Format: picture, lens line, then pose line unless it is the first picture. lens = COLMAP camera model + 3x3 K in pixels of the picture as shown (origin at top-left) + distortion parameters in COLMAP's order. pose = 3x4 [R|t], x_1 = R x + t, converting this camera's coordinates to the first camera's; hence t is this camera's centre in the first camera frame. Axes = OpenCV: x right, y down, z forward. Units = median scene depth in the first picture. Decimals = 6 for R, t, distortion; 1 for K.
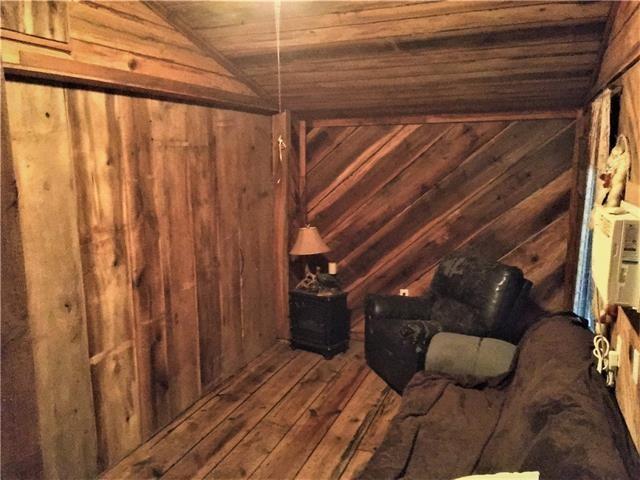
lens RADIAL K [[548.1, 0, 320.7], [0, 548.1, 240.0], [0, 0, 1]] dist [0.053423, -0.004180]
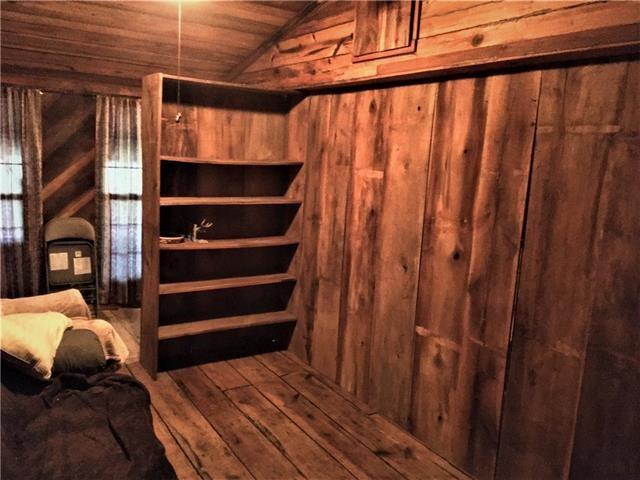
lens RADIAL K [[548.1, 0, 320.7], [0, 548.1, 240.6], [0, 0, 1]] dist [0.053423, -0.004180]
pose [[-0.591060, 0.111484, -0.798886, 0.551313], [-0.174344, 0.949336, 0.261468, -0.200518], [0.787561, 0.293825, -0.541678, 1.379230]]
